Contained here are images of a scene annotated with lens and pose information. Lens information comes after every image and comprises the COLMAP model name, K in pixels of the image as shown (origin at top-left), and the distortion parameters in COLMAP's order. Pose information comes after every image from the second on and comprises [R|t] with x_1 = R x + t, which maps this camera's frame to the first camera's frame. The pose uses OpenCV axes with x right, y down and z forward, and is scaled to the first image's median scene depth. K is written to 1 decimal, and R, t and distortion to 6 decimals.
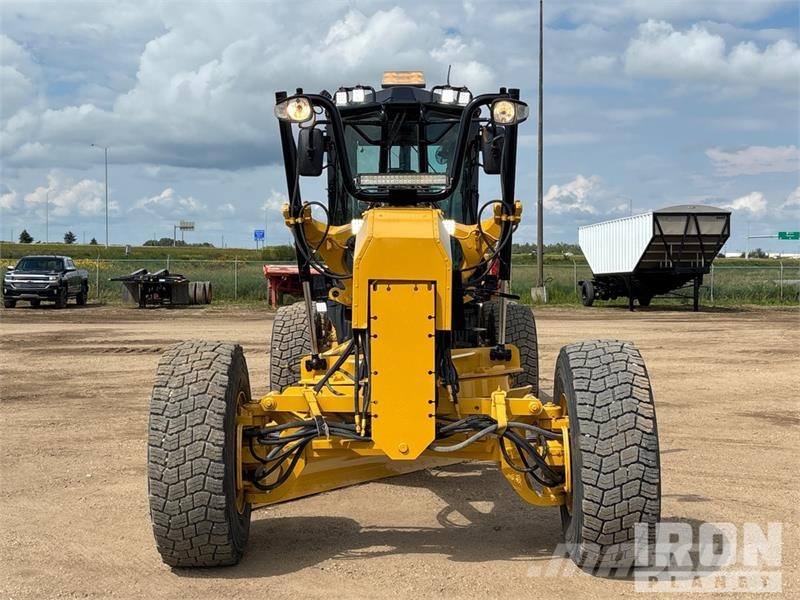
lens RADIAL K [[596.9, 0, 400.0], [0, 596.9, 300.0], [0, 0, 1]] dist [0.018476, -0.006024]
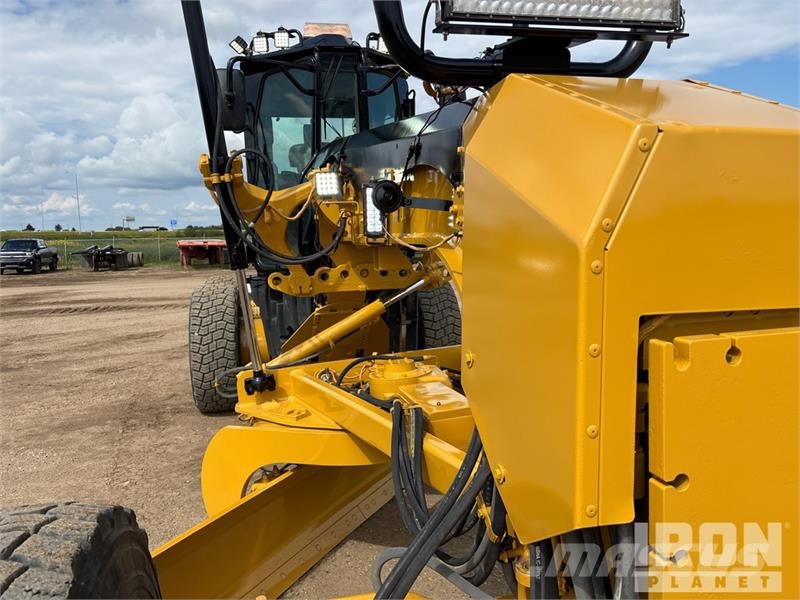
lens RADIAL K [[596.9, 0, 400.0], [0, 596.9, 300.0], [0, 0, 1]] dist [0.018476, -0.006024]
pose [[0.990806, -0.043063, 0.128250, 0.136349], [0.037175, 0.998157, 0.047955, 0.041535], [-0.130079, -0.042746, 0.990582, -0.606220]]
